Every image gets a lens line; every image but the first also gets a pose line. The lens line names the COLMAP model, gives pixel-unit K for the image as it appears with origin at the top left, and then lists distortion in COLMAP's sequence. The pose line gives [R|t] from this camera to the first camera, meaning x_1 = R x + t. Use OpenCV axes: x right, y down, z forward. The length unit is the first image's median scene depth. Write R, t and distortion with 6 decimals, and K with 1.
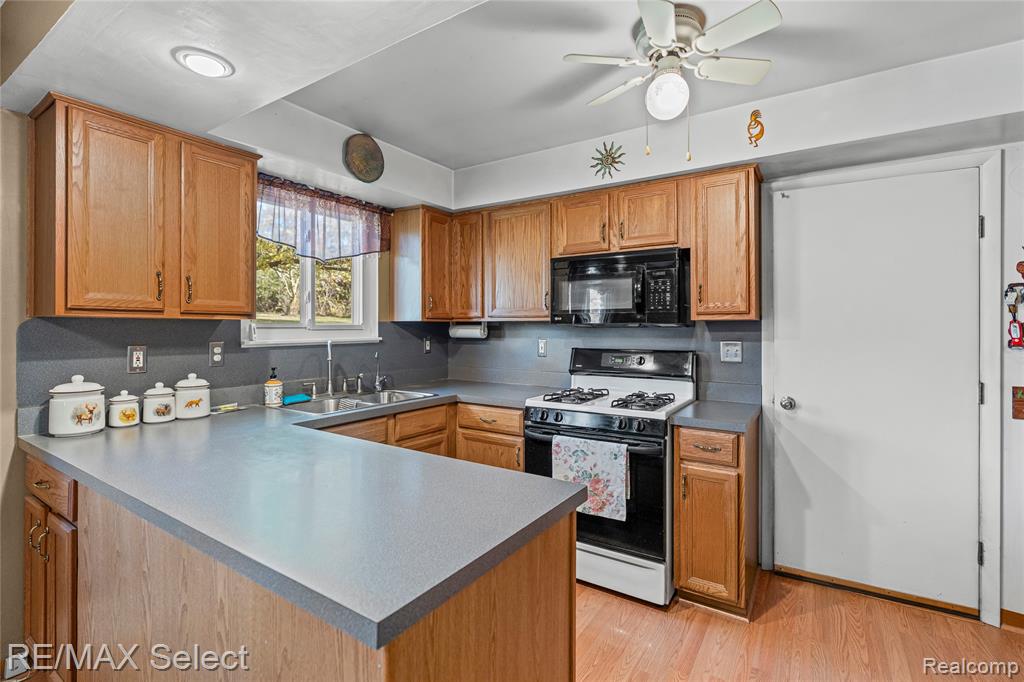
lens RADIAL K [[462.4, 0, 519.4], [0, 462.4, 326.5], [0, 0, 1]] dist [-0.009135, 0.002912]
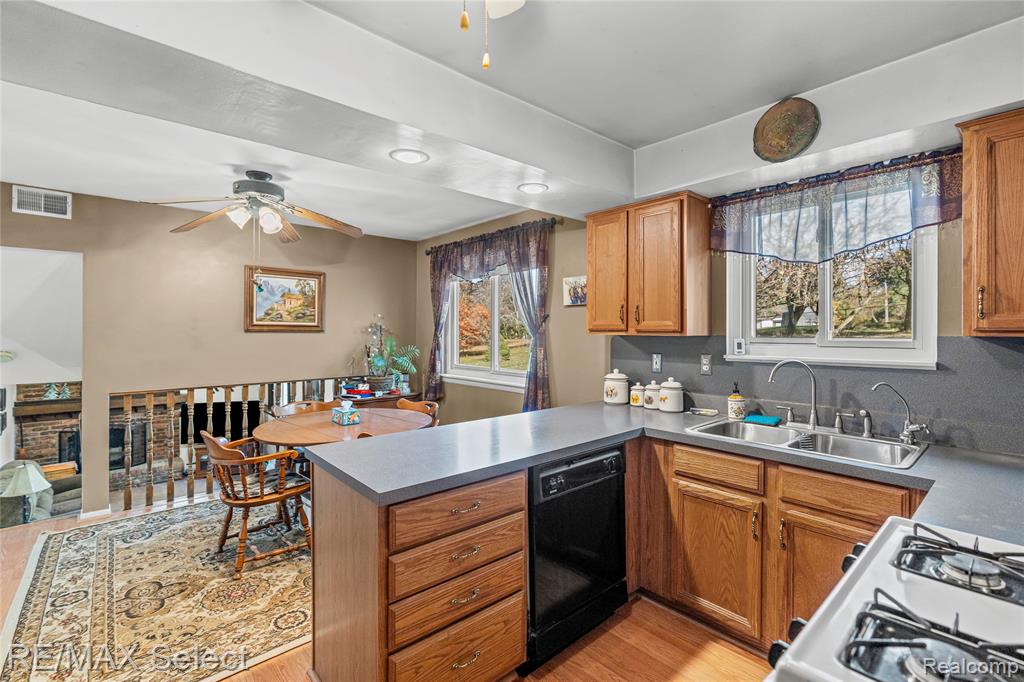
lens RADIAL K [[462.4, 0, 520.1], [0, 462.4, 332.1], [0, 0, 1]] dist [-0.009135, 0.002912]
pose [[-0.258288, 0.000707, -0.966068, 0.530393], [0.000492, 1.000000, 0.000600, -0.021106], [0.966068, -0.000321, -0.258288, 0.752576]]
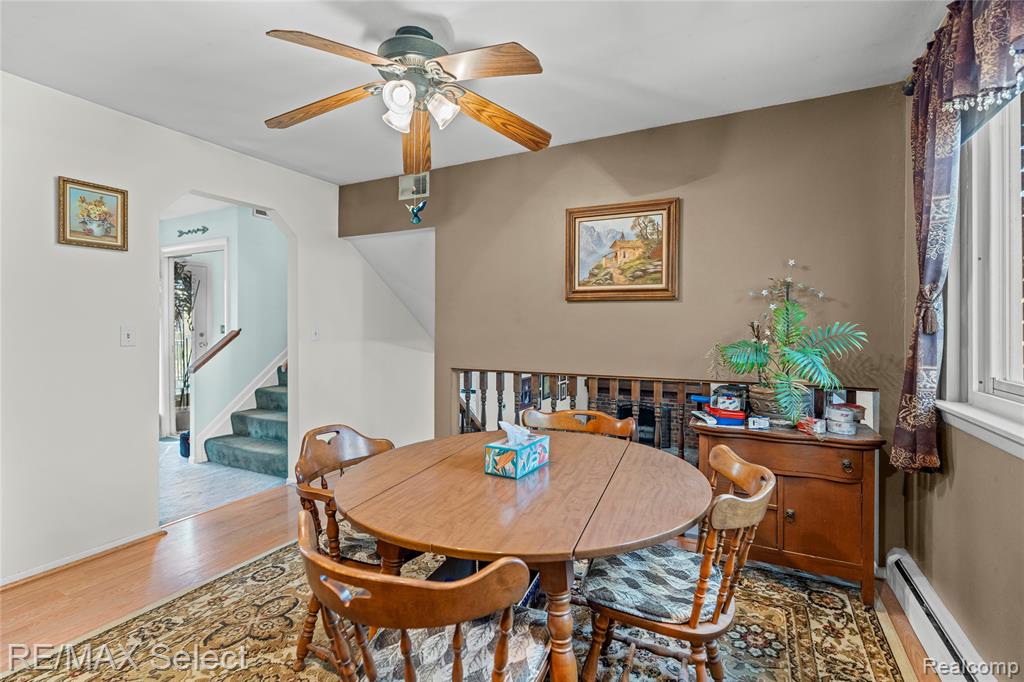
lens RADIAL K [[462.4, 0, 515.1], [0, 462.4, 326.0], [0, 0, 1]] dist [-0.009135, 0.002912]
pose [[-0.994435, -0.005830, -0.105188, -0.486304], [-0.005352, 0.999974, -0.004832, 0.044351], [0.105214, -0.004242, -0.994441, 0.565473]]
